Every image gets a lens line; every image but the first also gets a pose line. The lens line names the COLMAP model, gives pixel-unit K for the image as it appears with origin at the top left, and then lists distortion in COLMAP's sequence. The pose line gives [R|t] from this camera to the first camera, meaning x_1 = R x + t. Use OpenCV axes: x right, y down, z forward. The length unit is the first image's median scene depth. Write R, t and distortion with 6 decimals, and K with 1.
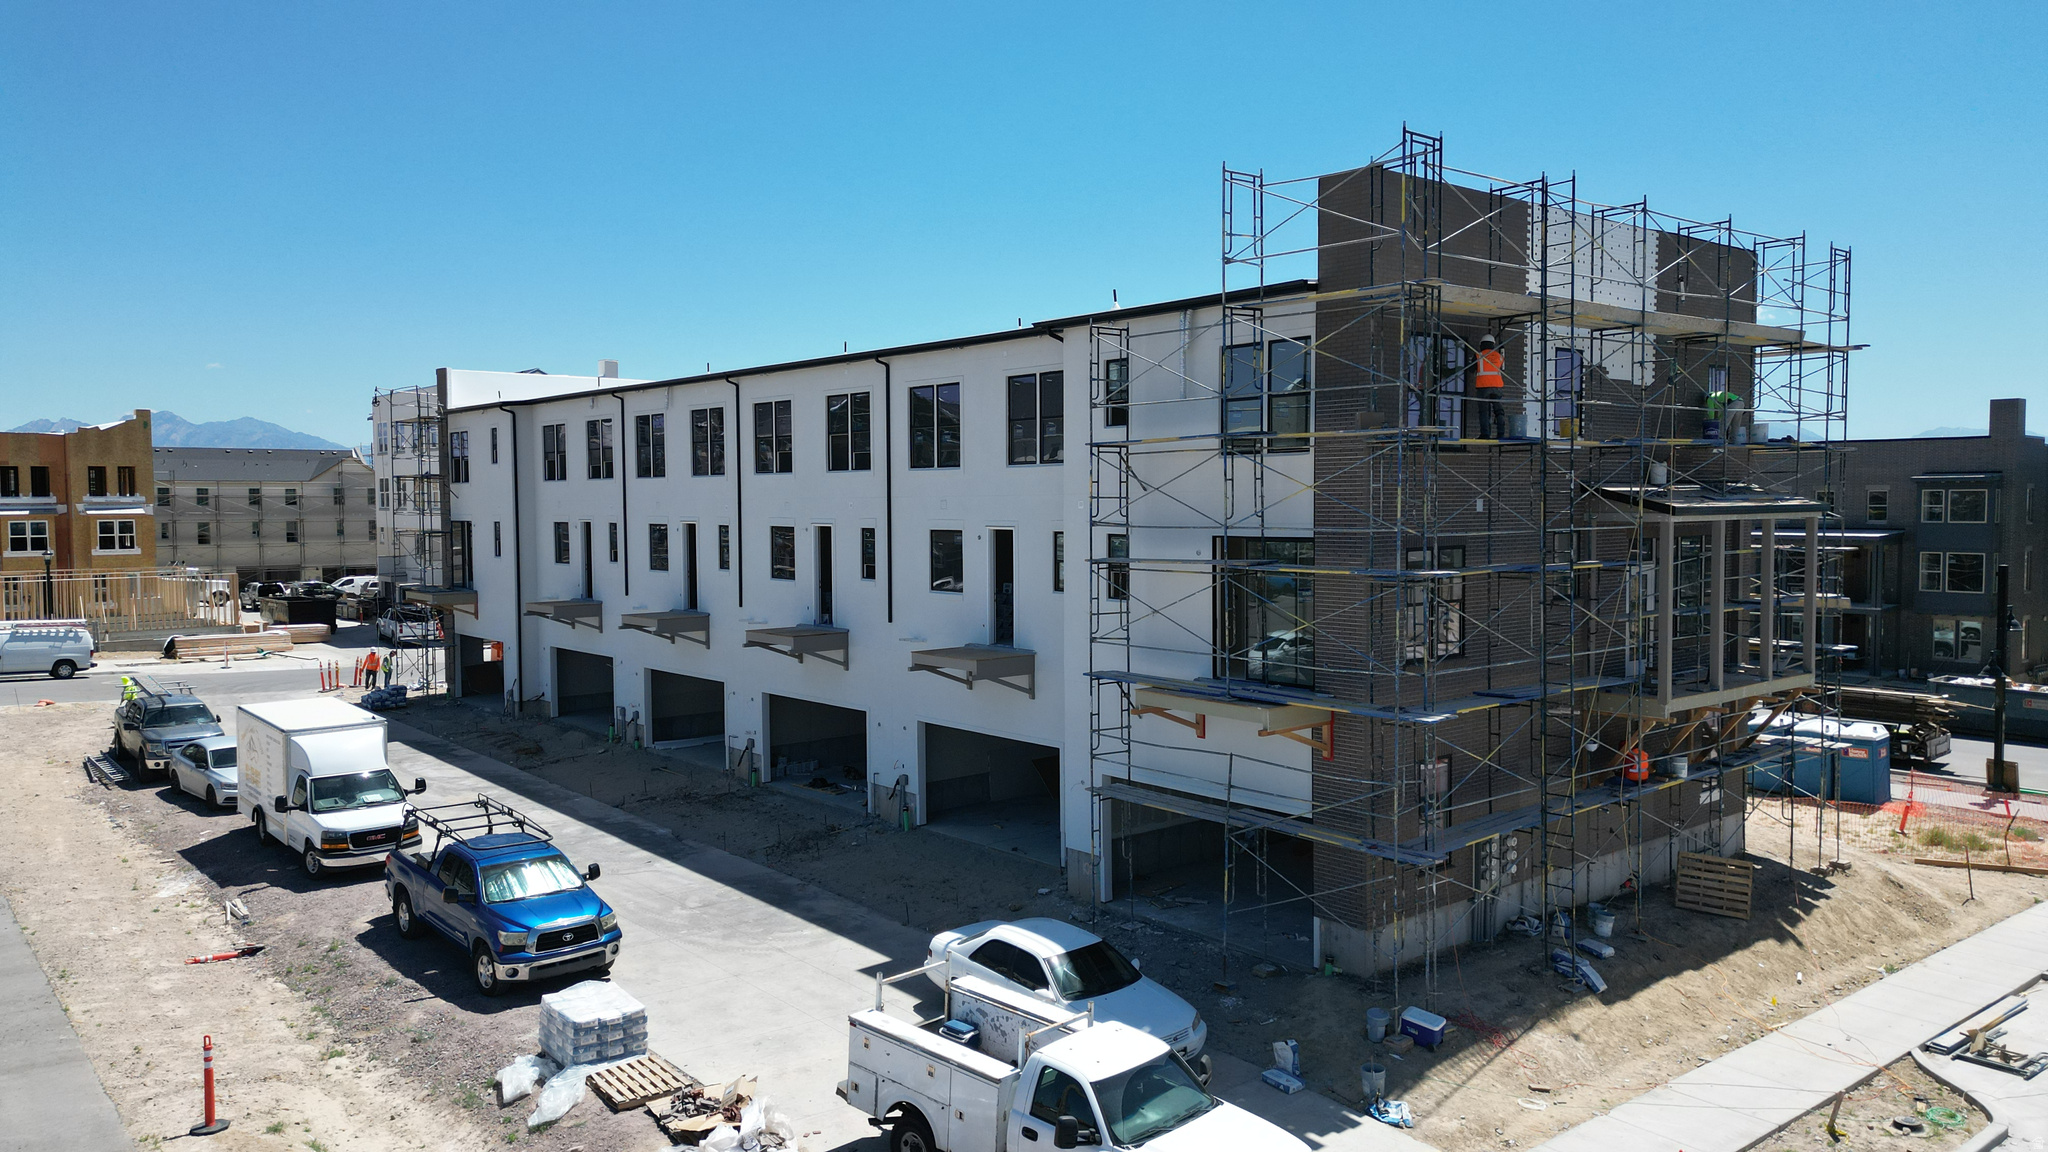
lens RADIAL K [[1431.2, 0, 1024.0], [0, 1431.2, 576.0], [0, 0, 1]] dist [0.069816, -0.069631]
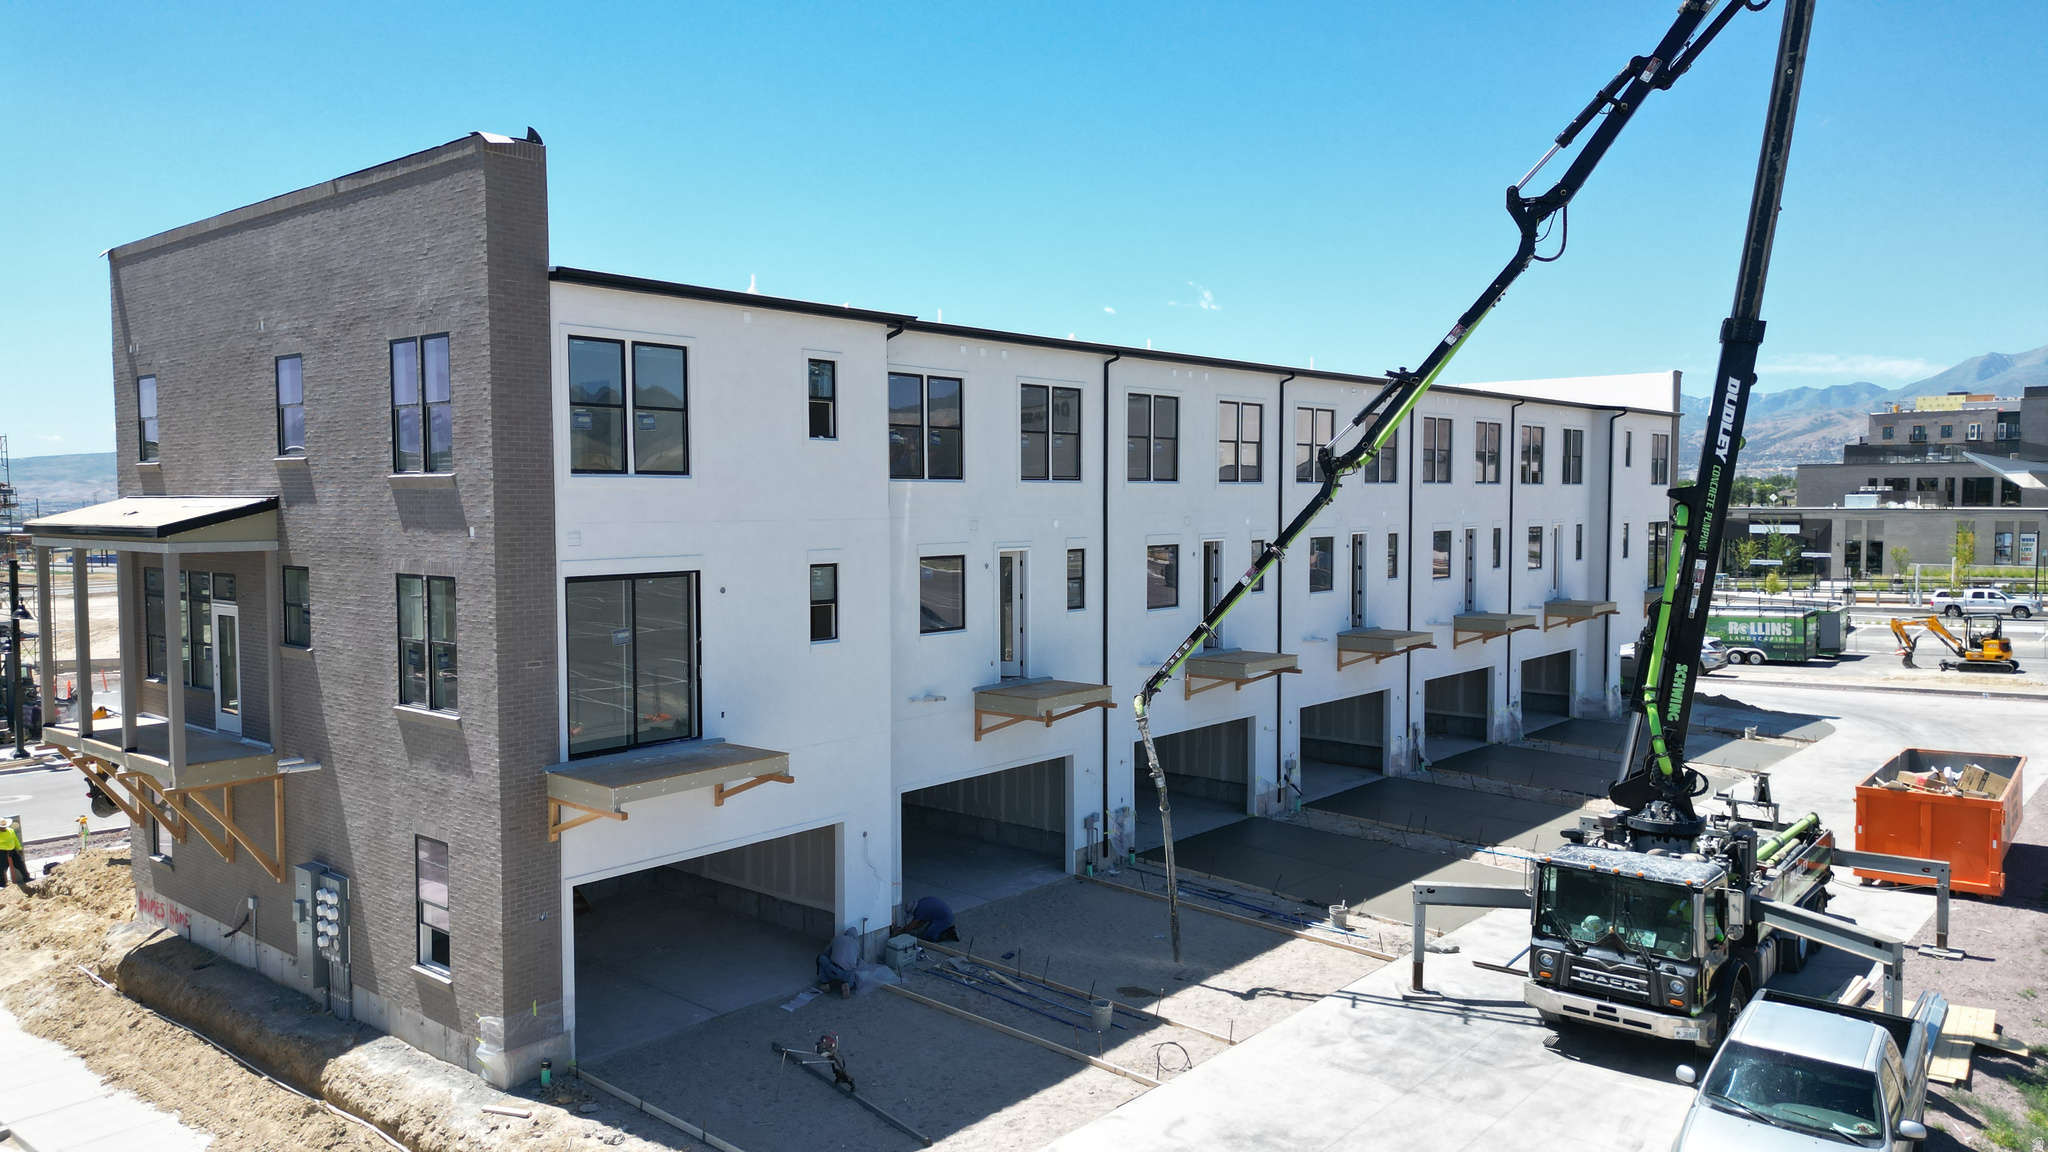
lens RADIAL K [[1431.2, 0, 1024.0], [0, 1431.2, 576.0], [0, 0, 1]] dist [0.069816, -0.069631]
pose [[-0.136652, -0.034876, 0.990005, -0.933991], [0.074950, 0.996152, 0.045438, -0.058430], [-0.987780, 0.080410, -0.133512, 1.141702]]
